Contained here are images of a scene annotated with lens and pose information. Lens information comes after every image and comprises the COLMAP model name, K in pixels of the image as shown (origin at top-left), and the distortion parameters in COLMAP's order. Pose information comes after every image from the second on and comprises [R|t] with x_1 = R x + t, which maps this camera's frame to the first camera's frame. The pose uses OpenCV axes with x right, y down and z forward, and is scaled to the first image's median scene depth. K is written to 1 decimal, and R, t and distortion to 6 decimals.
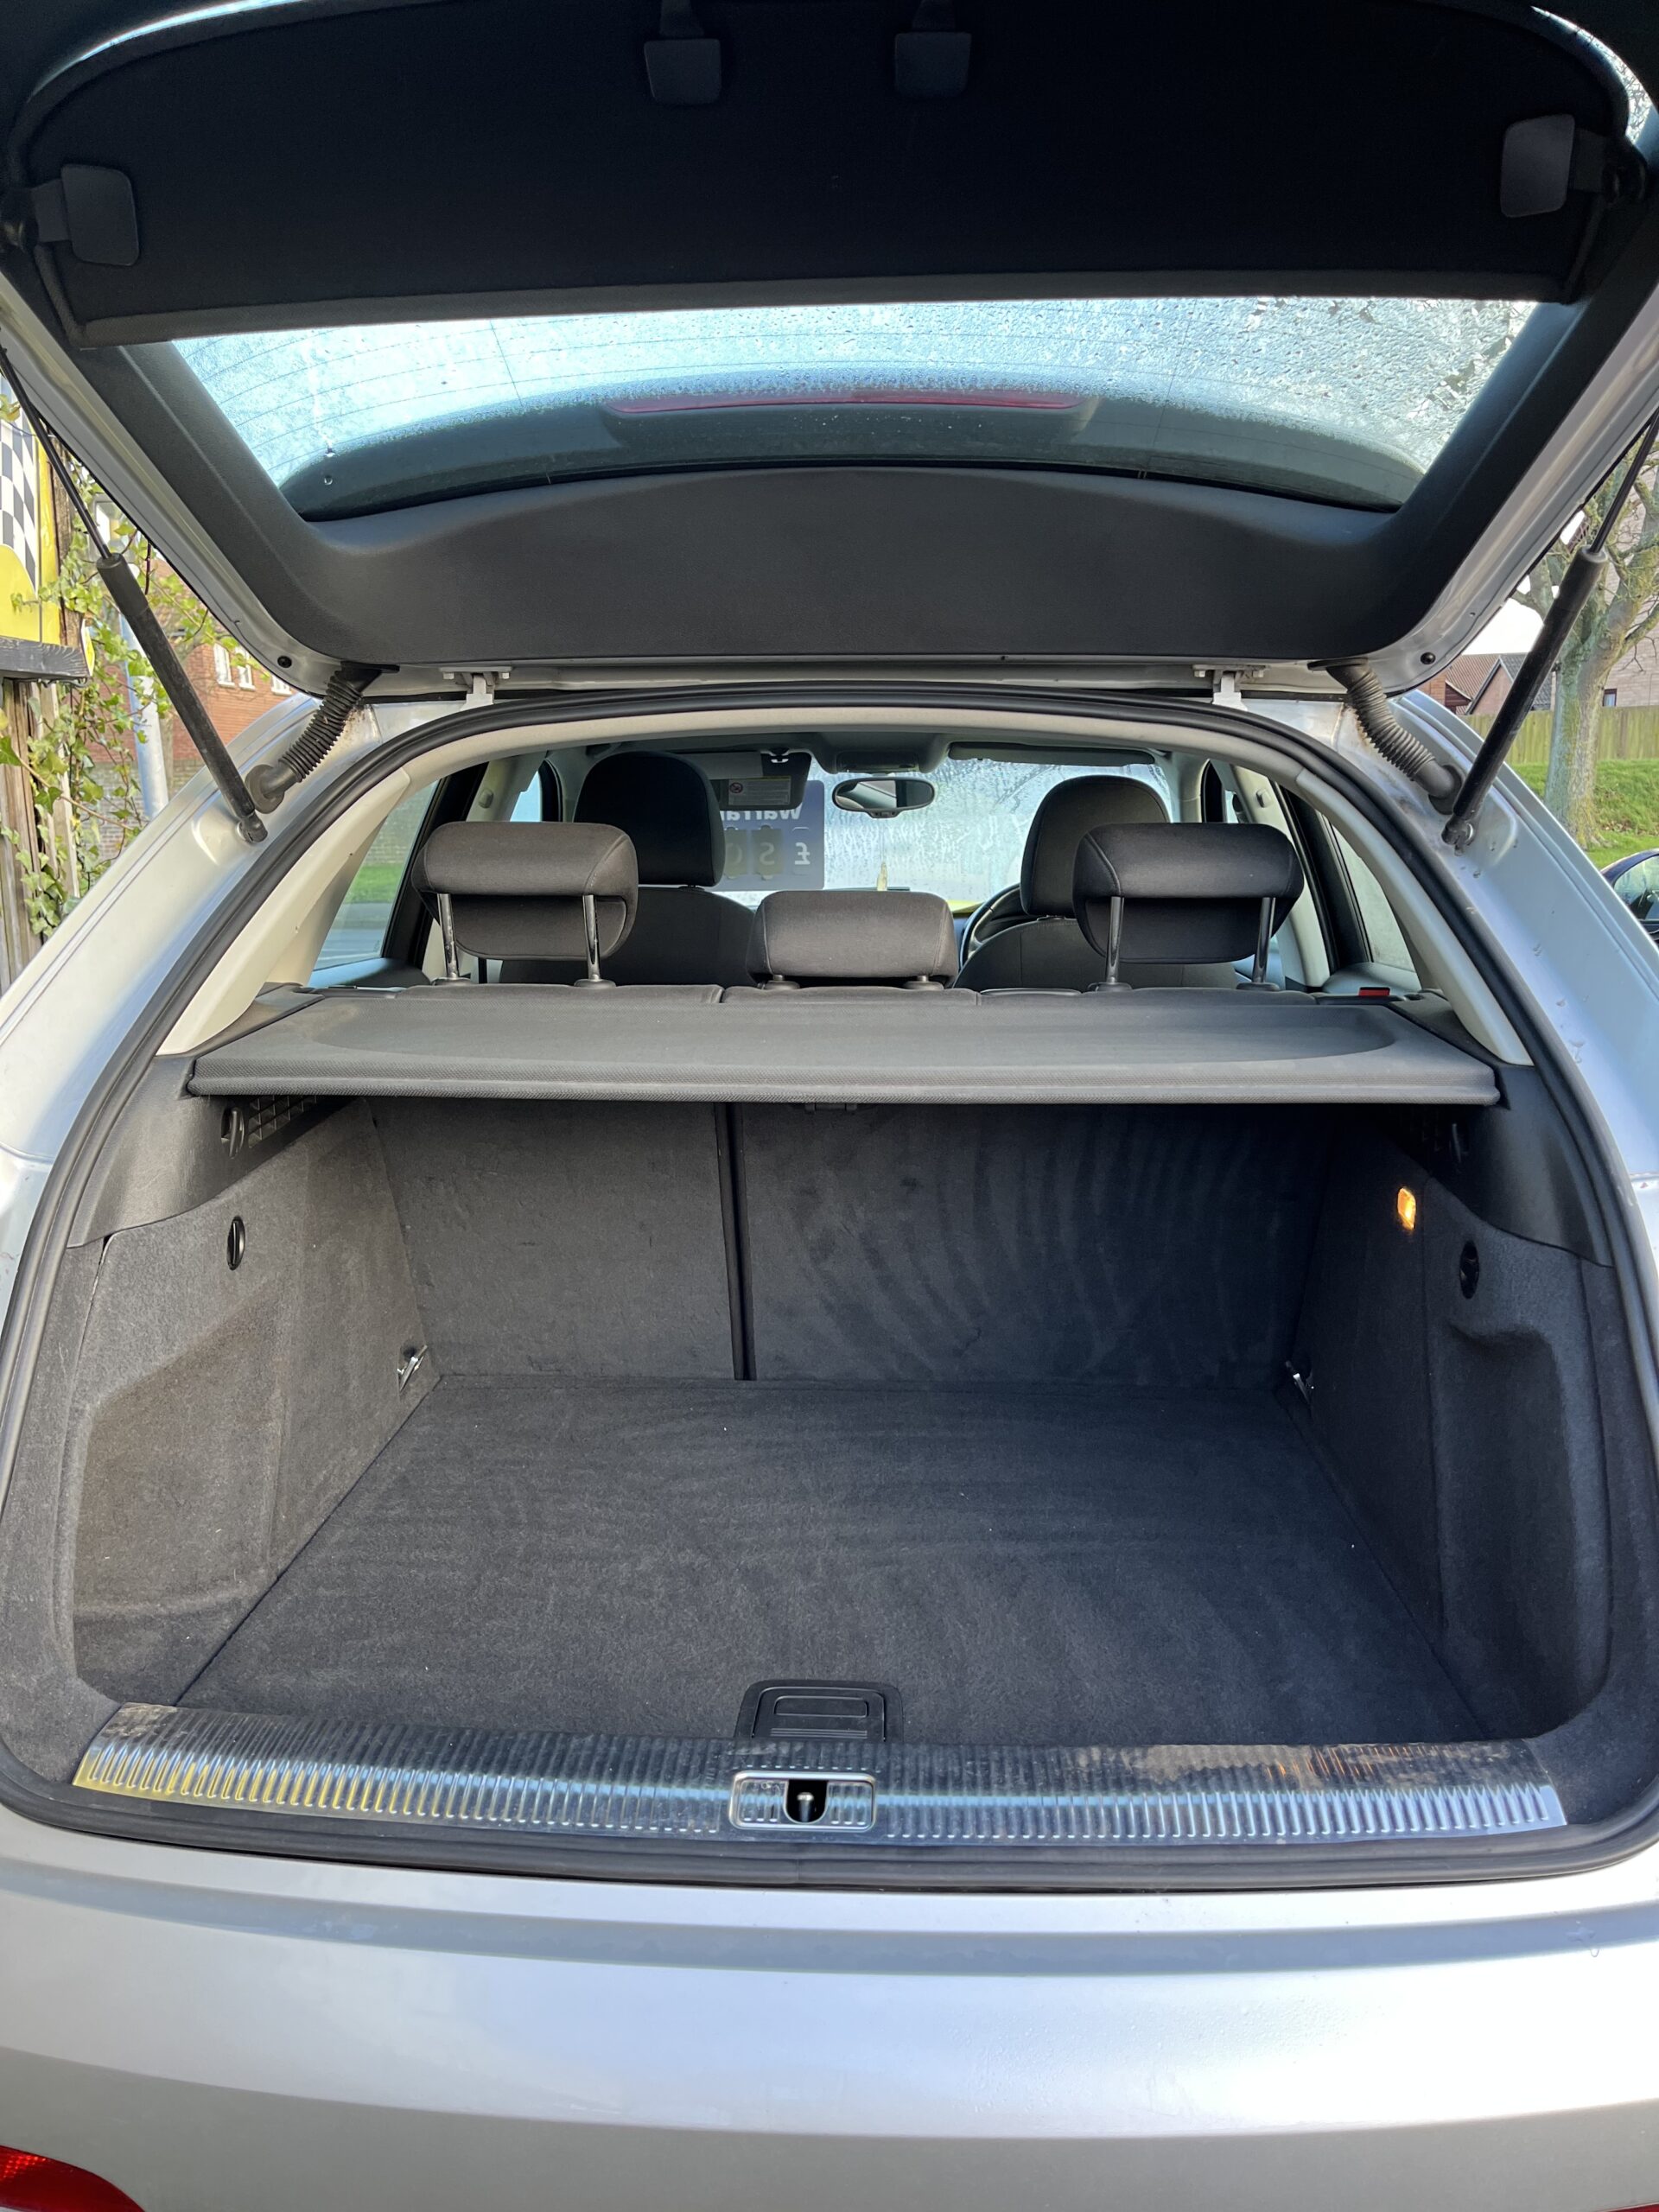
lens RADIAL K [[1679.8, 0, 818.6], [0, 1679.8, 1107.5], [0, 0, 1]] dist [0.047519, -0.057087]
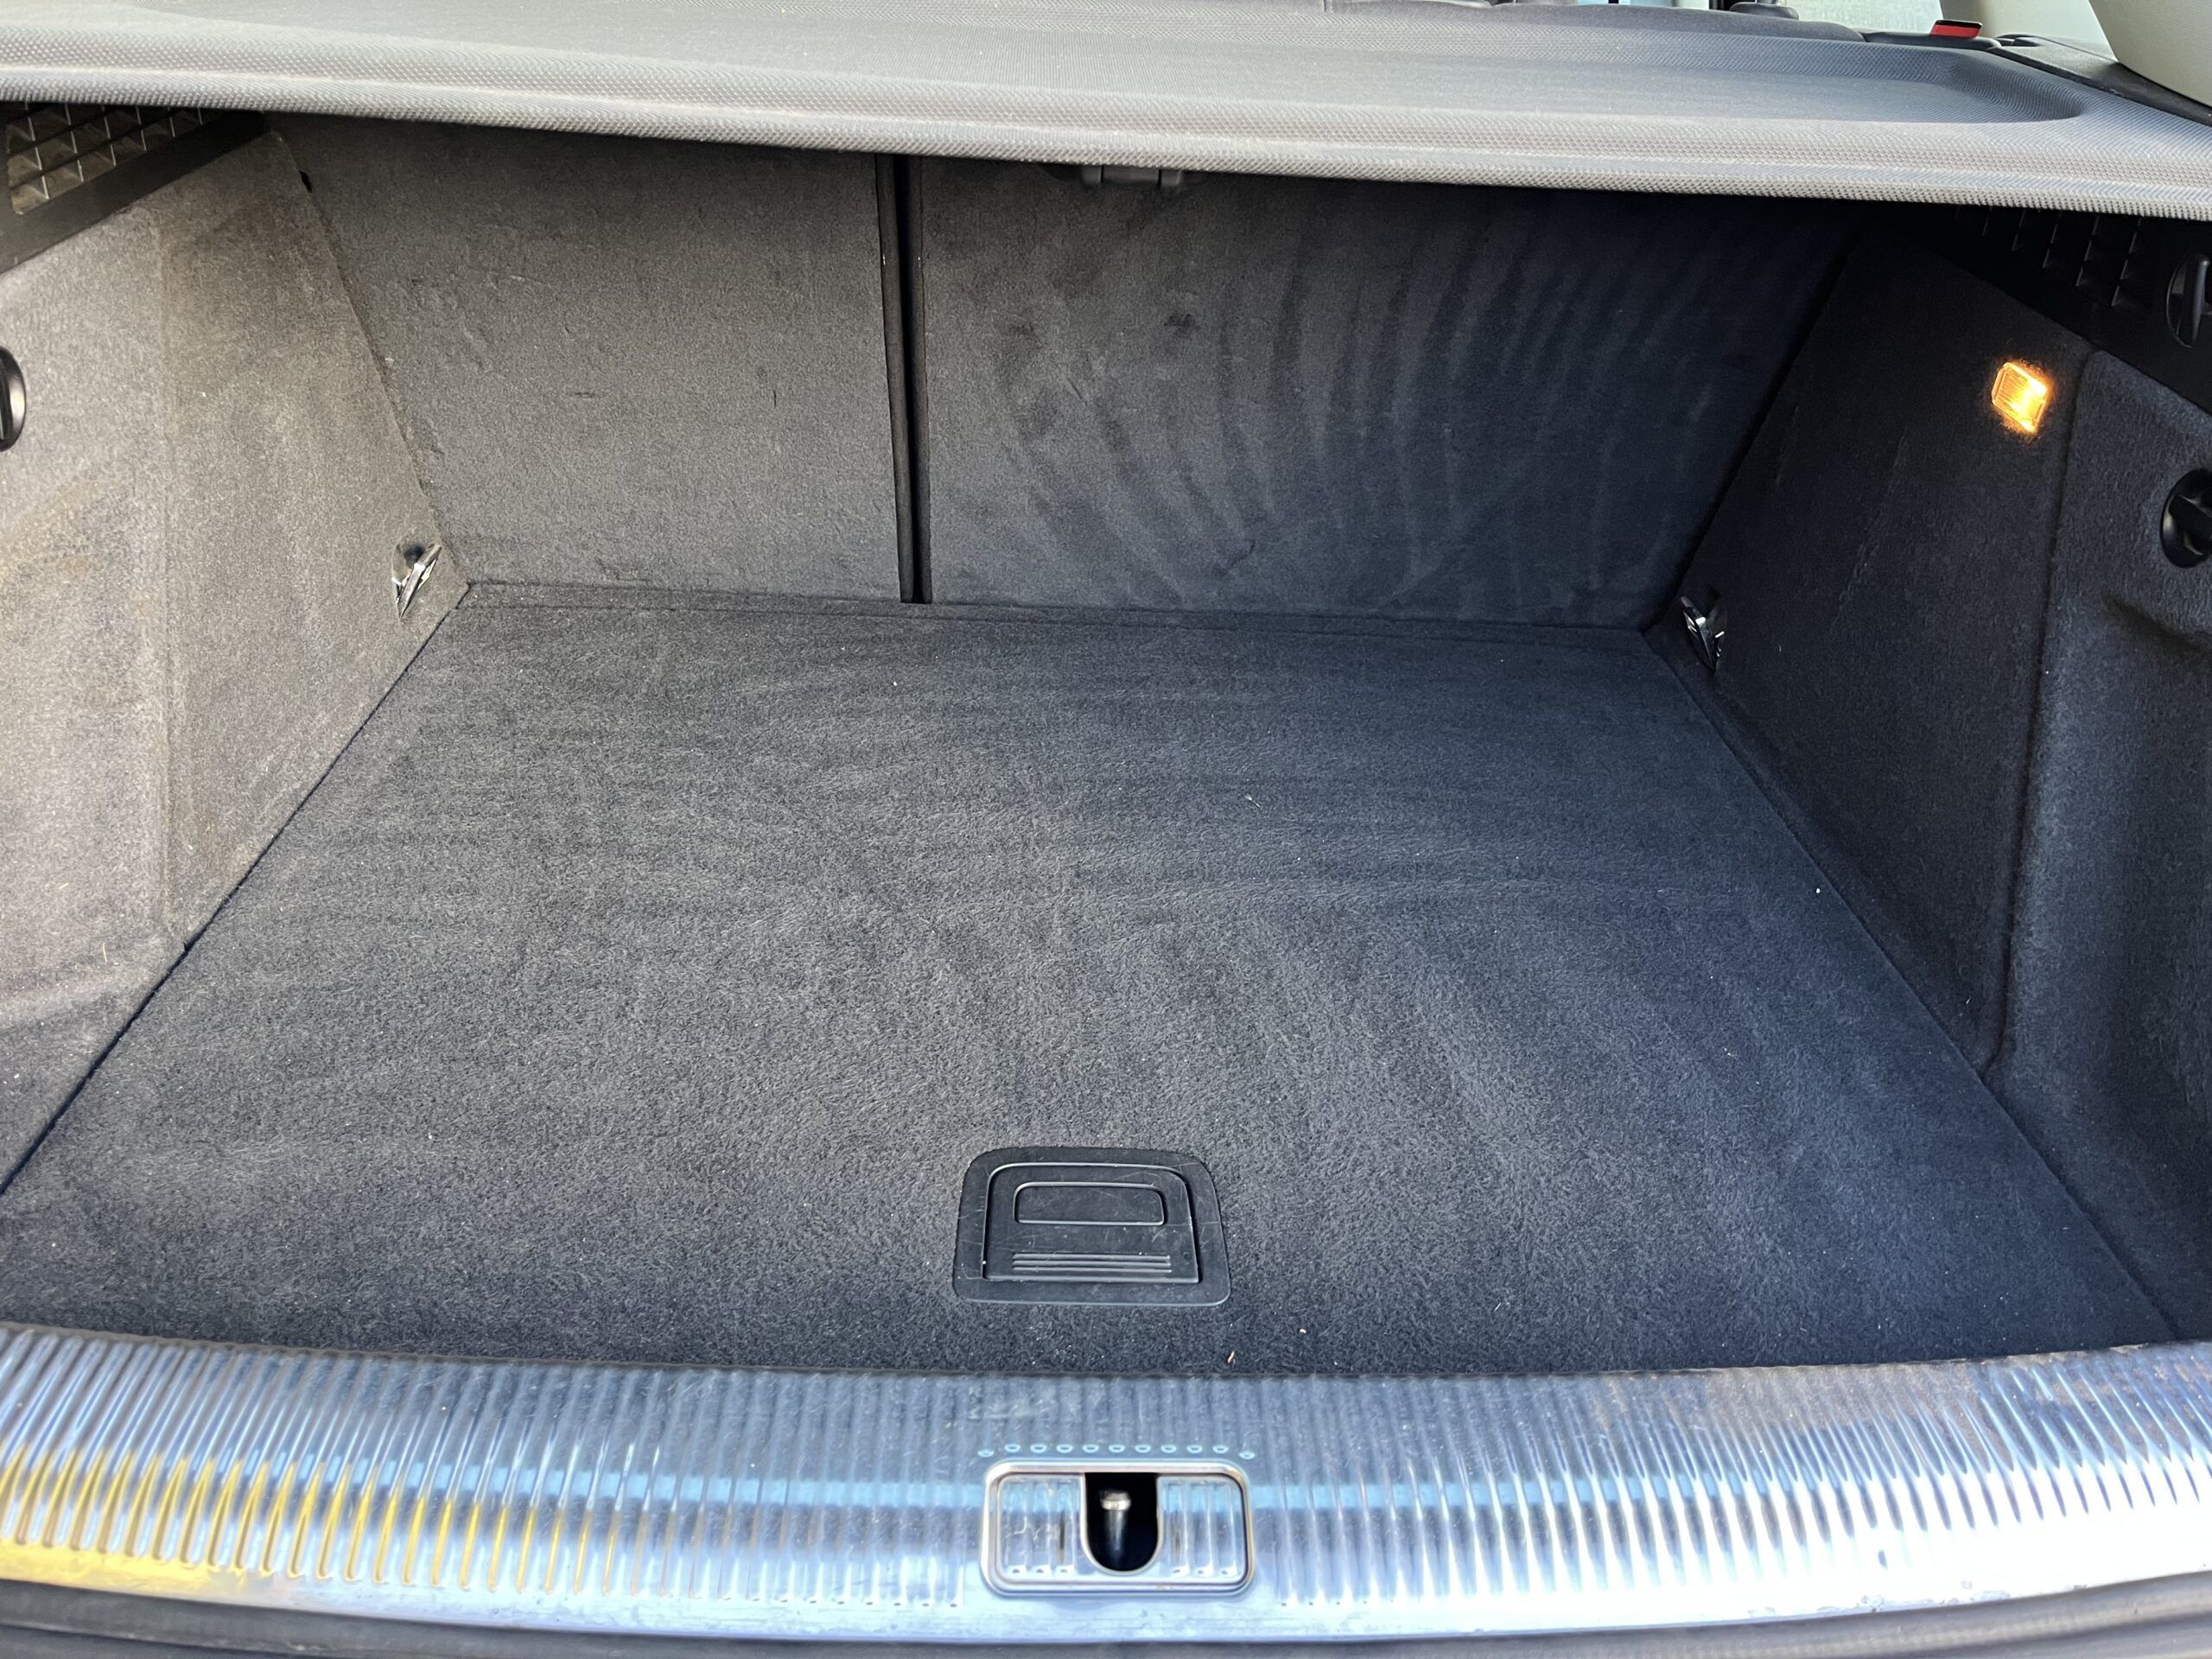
lens RADIAL K [[1679.8, 0, 1117.2], [0, 1679.8, 814.3], [0, 0, 1]] dist [0.047519, -0.057087]
pose [[0.993972, 0.005302, 0.109508, -0.044984], [-0.041537, 0.942582, 0.331383, 0.010558], [-0.101463, -0.333934, 0.937120, 0.366681]]
